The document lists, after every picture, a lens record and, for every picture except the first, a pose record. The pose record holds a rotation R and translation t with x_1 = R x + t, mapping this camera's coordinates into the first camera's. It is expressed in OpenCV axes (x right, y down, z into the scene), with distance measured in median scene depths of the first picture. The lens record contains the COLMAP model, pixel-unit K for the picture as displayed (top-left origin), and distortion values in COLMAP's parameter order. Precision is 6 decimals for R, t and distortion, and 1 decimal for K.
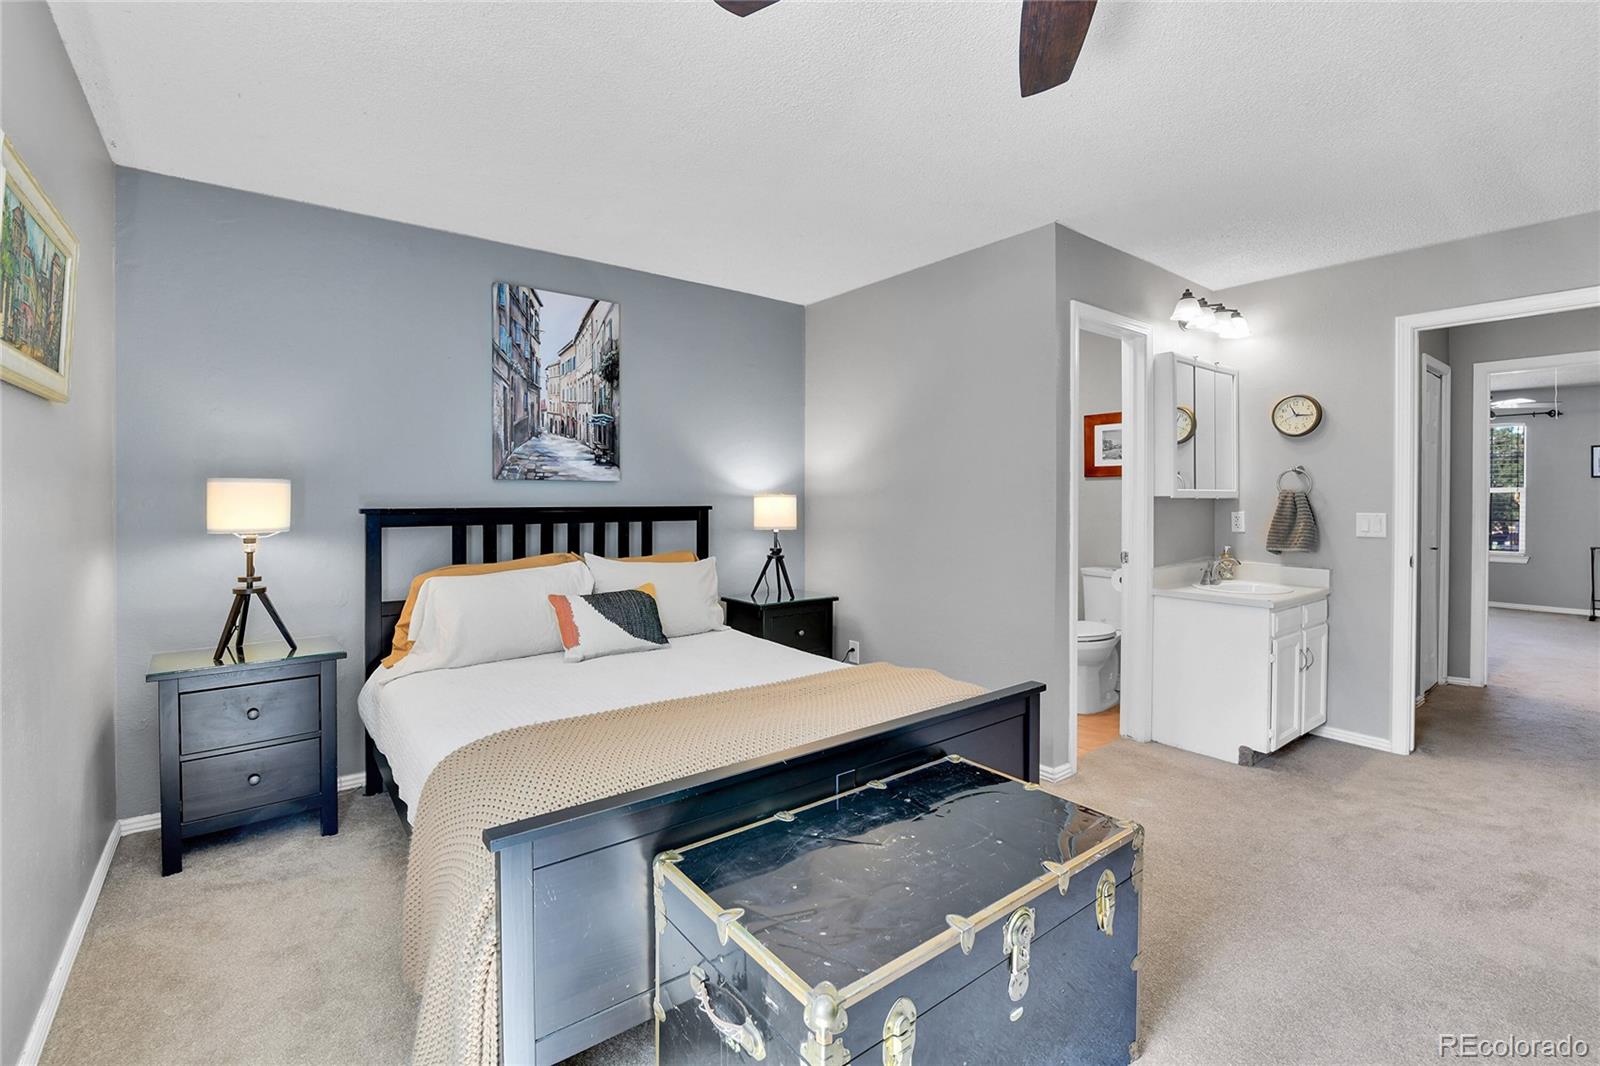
lens RADIAL K [[697.9, 0, 824.8], [0, 697.9, 498.8], [0, 0, 1]] dist [-0.000844, -0.008582]
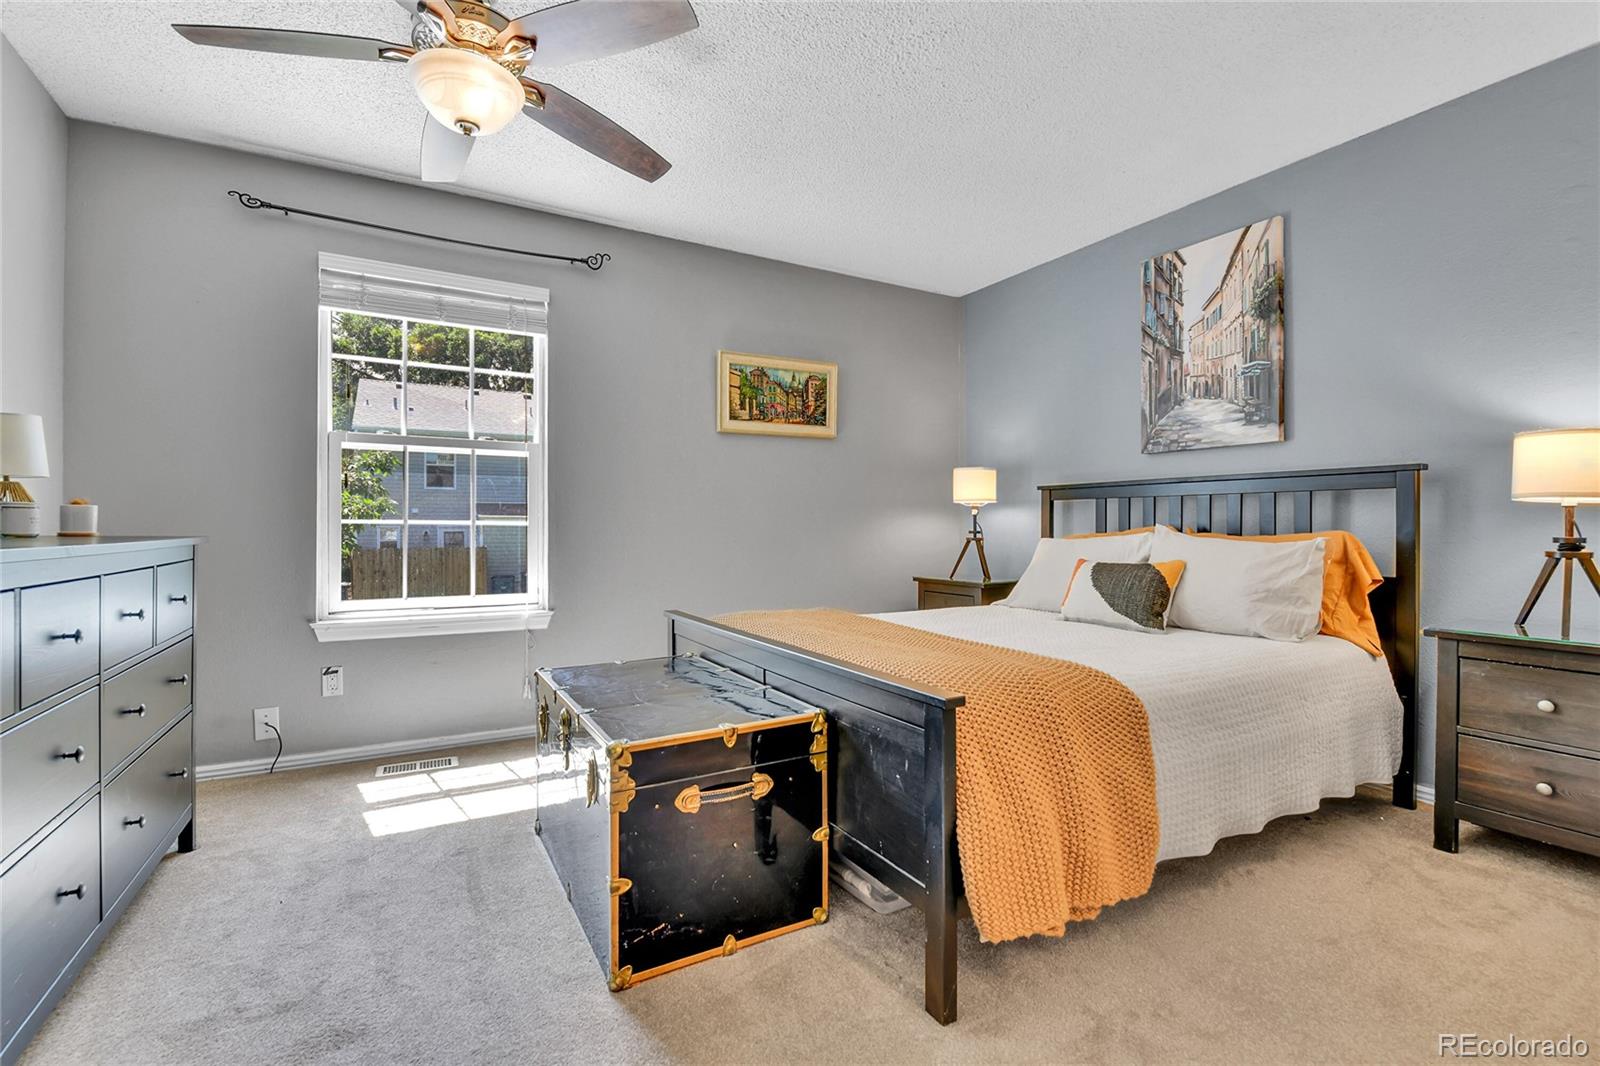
lens RADIAL K [[697.9, 0, 784.4], [0, 697.9, 528.8], [0, 0, 1]] dist [-0.000844, -0.008582]
pose [[-0.166116, 0.005861, -0.986089, 0.611355], [-0.001750, 0.999979, 0.006239, 0.074552], [0.986105, 0.002762, -0.166103, 0.627560]]
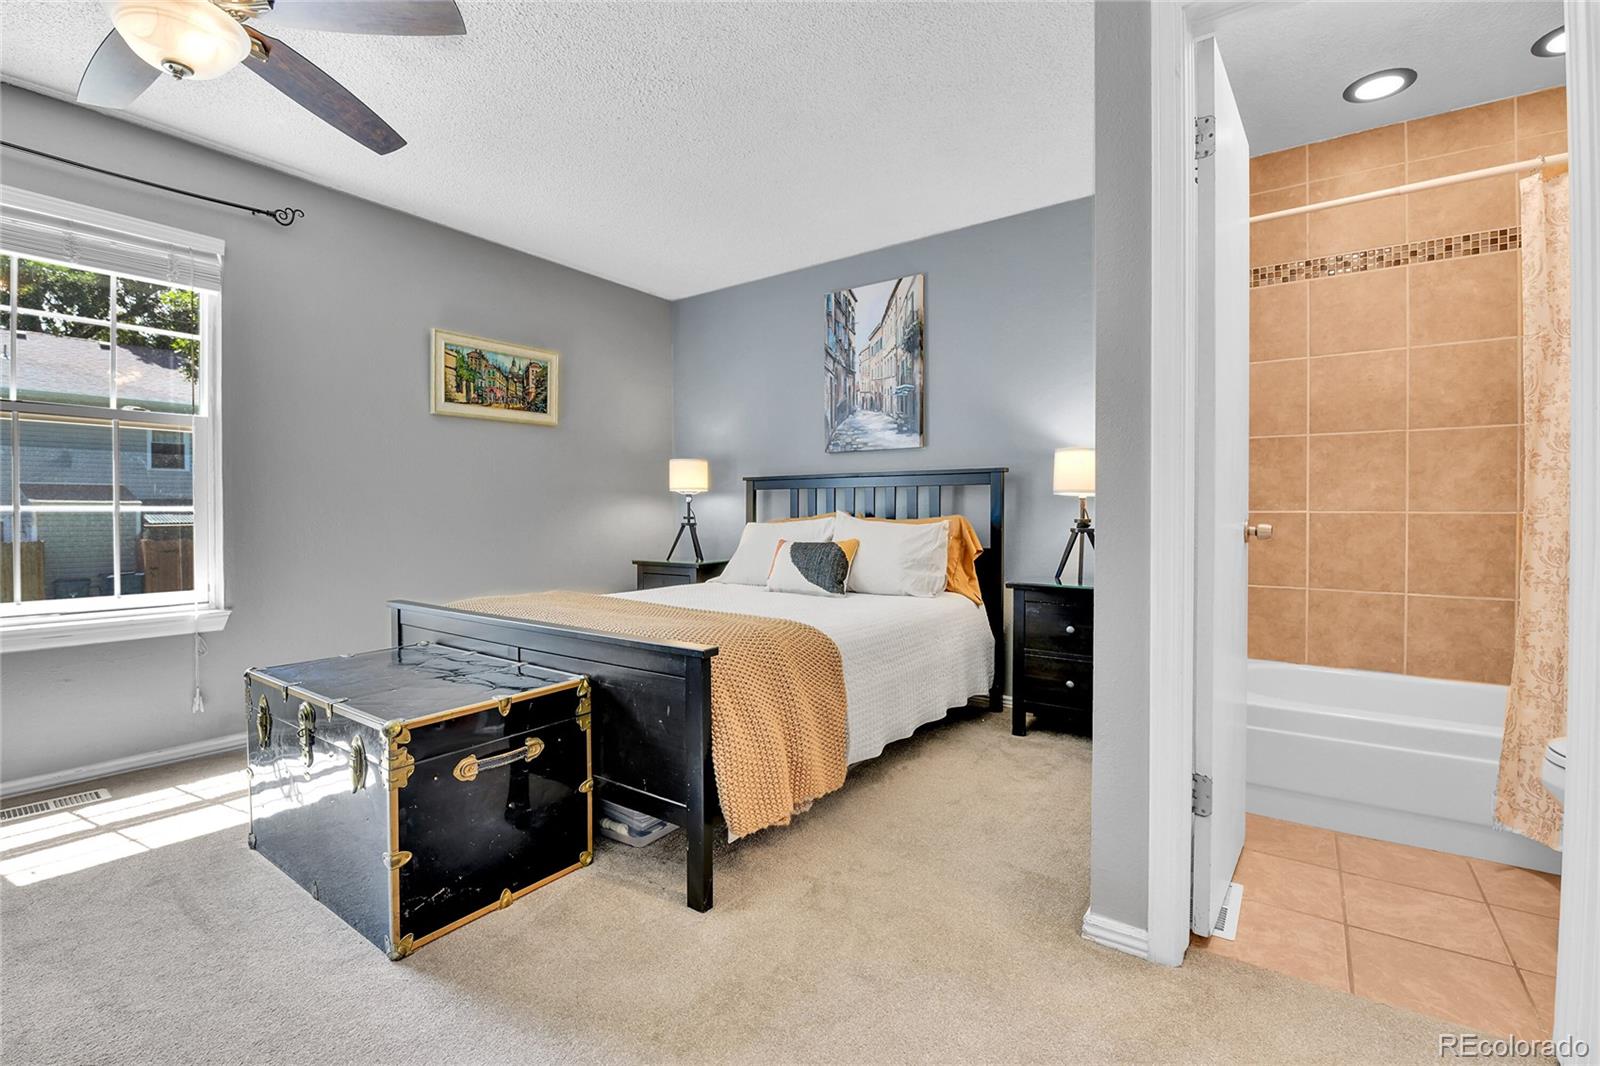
lens RADIAL K [[697.9, 0, 783.0], [0, 697.9, 524.4], [0, 0, 1]] dist [-0.000844, -0.008582]
pose [[0.262373, 0.017750, -0.964803, 0.695818], [-0.001394, 0.999837, 0.018015, 0.075583], [0.964965, -0.003382, 0.262355, 0.576583]]
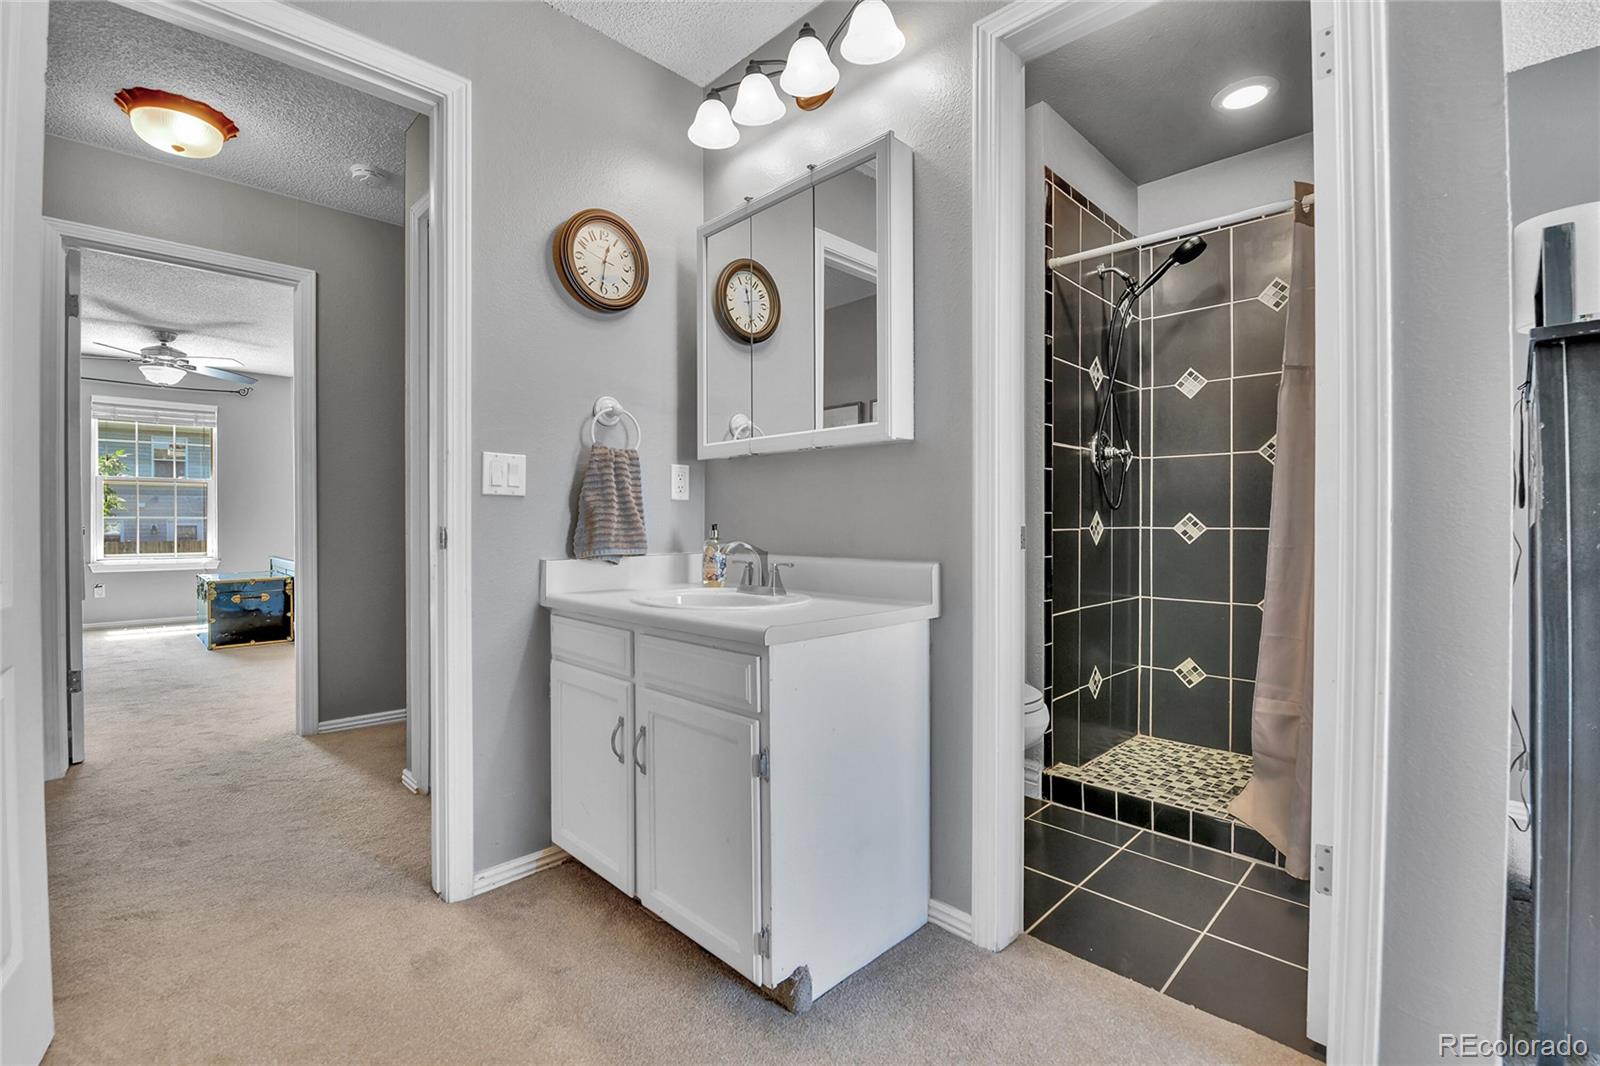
lens RADIAL K [[697.9, 0, 782.8], [0, 697.9, 521.6], [0, 0, 1]] dist [-0.000844, -0.008582]
pose [[0.084790, 0.003625, -0.996392, 1.817440], [0.002439, 0.999990, 0.003846, 0.080205], [0.996396, -0.002756, 0.084780, 1.572558]]
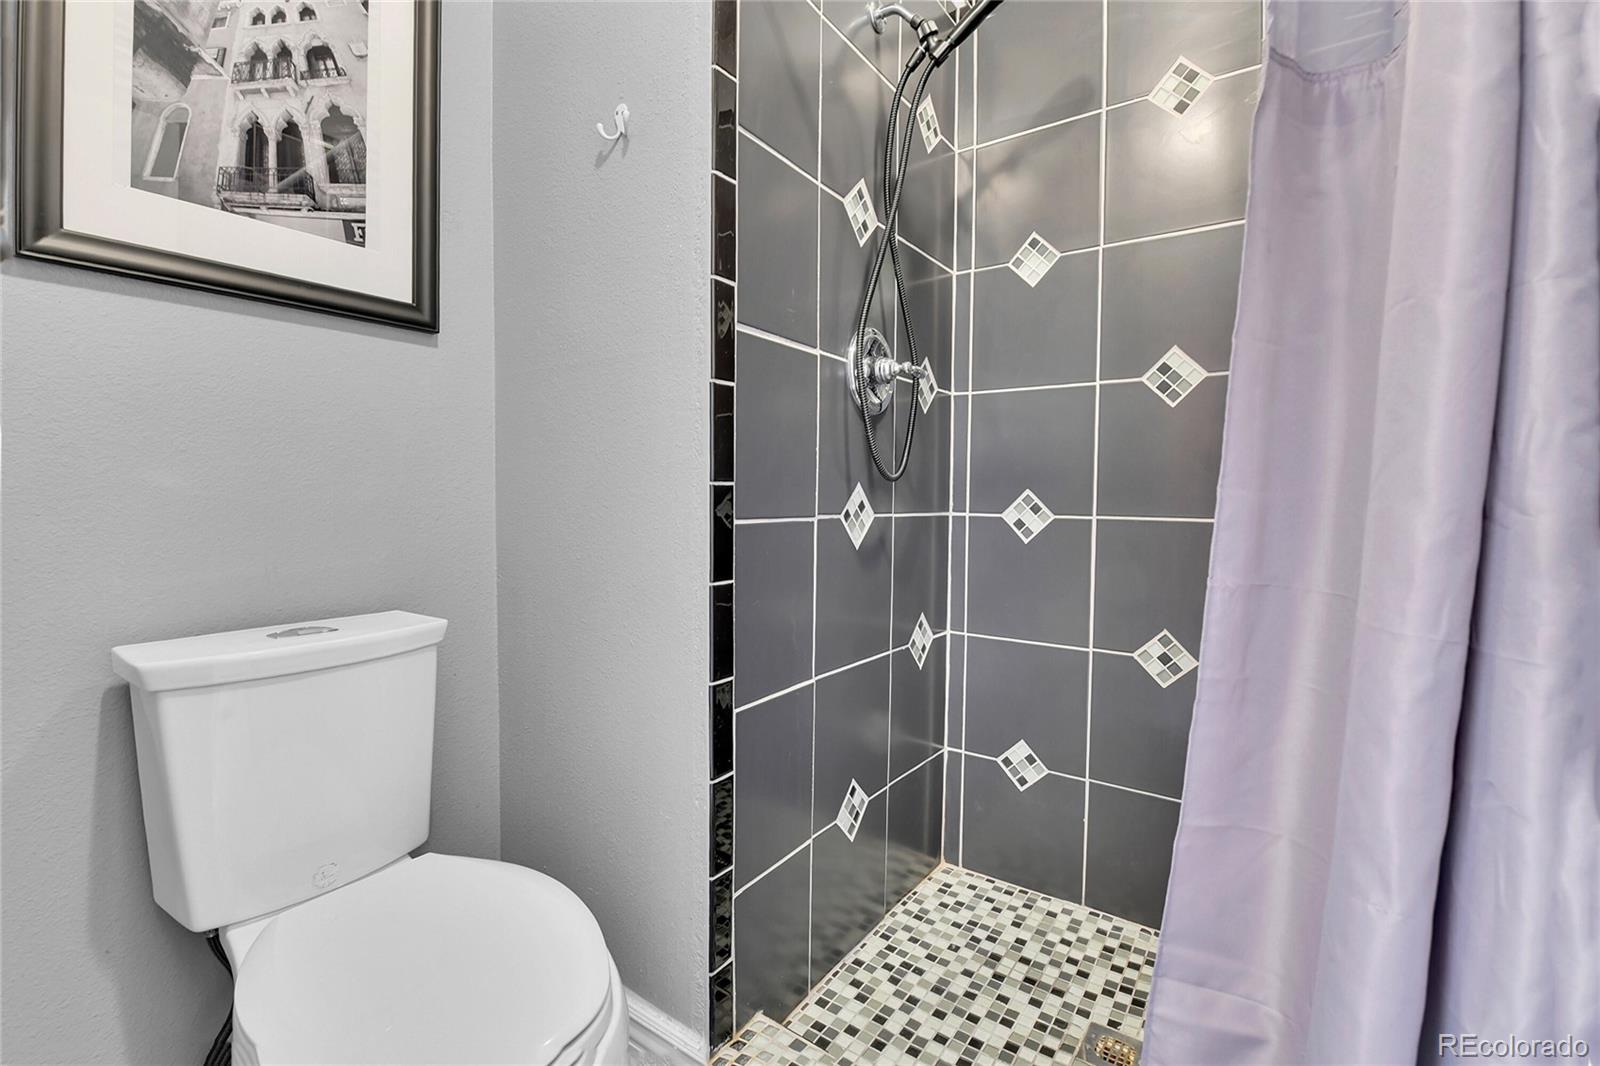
lens RADIAL K [[697.9, 0, 803.7], [0, 697.9, 517.4], [0, 0, 1]] dist [-0.000844, -0.008582]
pose [[0.273479, 0.033478, -0.961295, 1.389010], [-0.009462, 0.999439, 0.032115, 0.079431], [0.961832, 0.000313, 0.273642, 1.892534]]
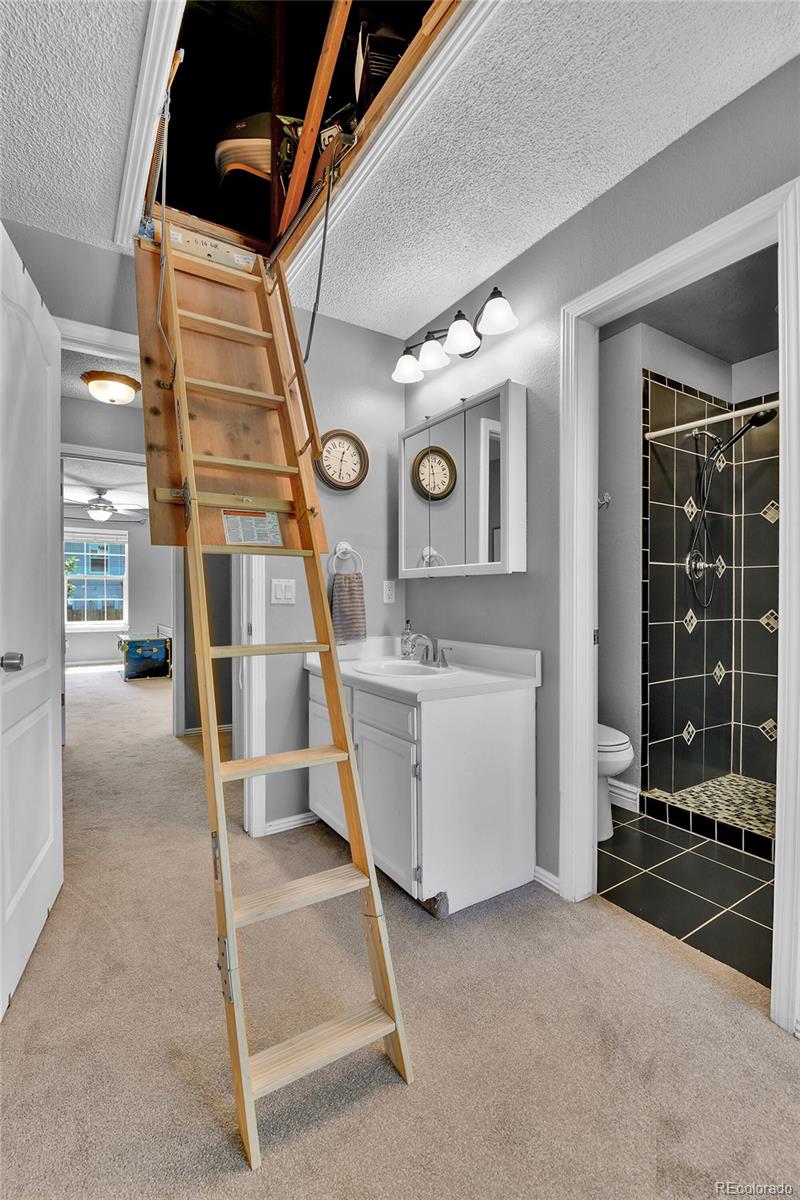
lens RADIAL K [[523.4, 0, 386.8], [0, 523.4, 595.0], [0, 0, 1]] dist [-0.000844, -0.008582]
pose [[-0.131705, 0.006196, -0.991270, 1.947654], [0.001035, 0.999981, 0.006113, 0.040256], [0.991288, -0.000220, -0.131709, 1.640054]]
